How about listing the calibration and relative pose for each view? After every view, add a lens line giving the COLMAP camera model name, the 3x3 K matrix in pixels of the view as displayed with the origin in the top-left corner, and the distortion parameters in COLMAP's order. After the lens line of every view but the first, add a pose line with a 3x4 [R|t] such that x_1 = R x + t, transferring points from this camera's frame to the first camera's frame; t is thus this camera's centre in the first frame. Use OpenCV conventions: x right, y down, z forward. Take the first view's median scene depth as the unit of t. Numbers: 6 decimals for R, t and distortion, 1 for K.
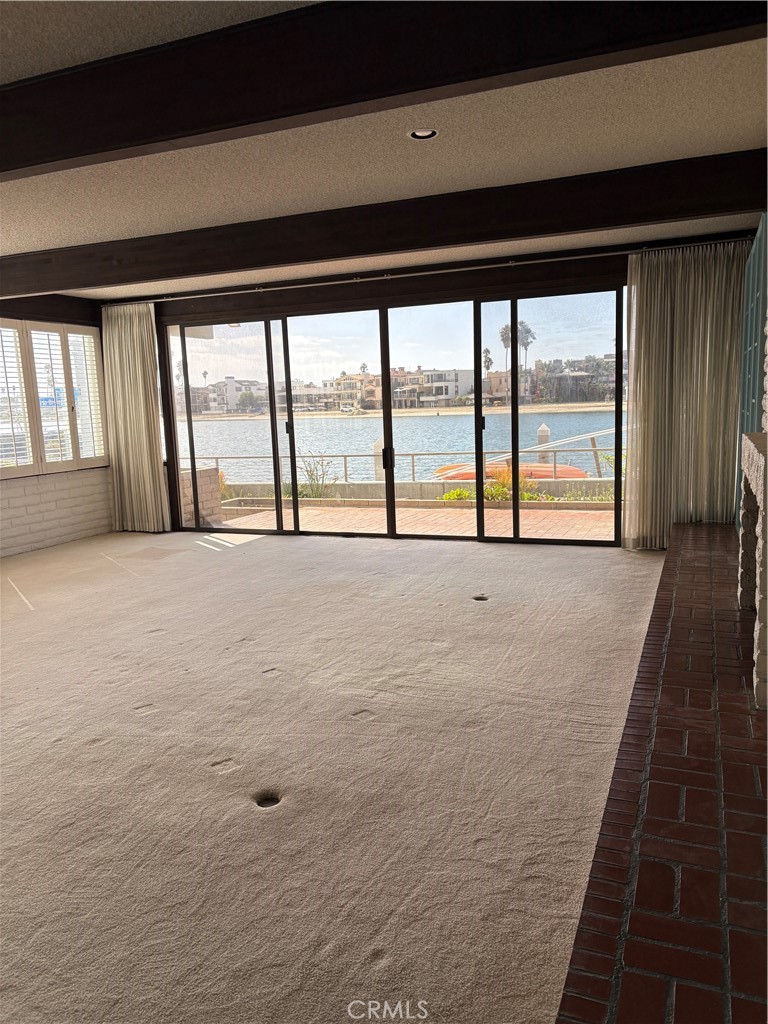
lens RADIAL K [[769.8, 0, 385.1], [0, 769.8, 510.5], [0, 0, 1]] dist [0.042560, -0.050981]
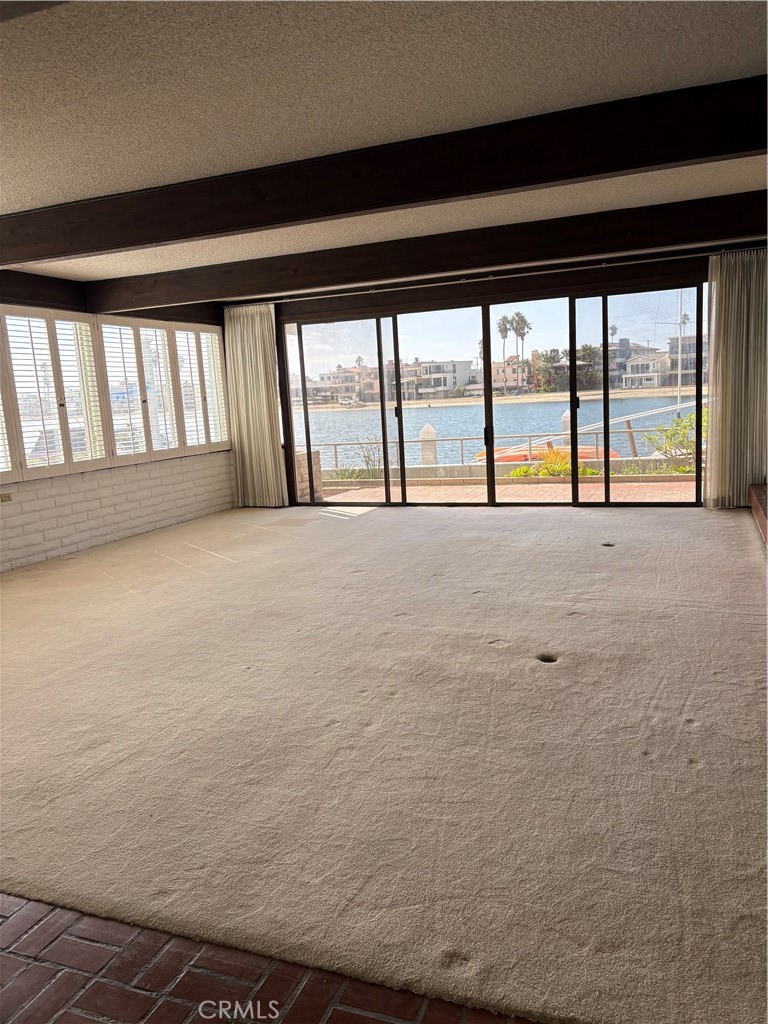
lens RADIAL K [[769.8, 0, 385.1], [0, 769.8, 510.5], [0, 0, 1]] dist [0.042560, -0.050981]
pose [[0.999796, -0.019066, 0.006623, -0.150818], [0.019005, 0.999778, 0.009133, 0.027373], [-0.006795, -0.009005, 0.999936, -0.136801]]
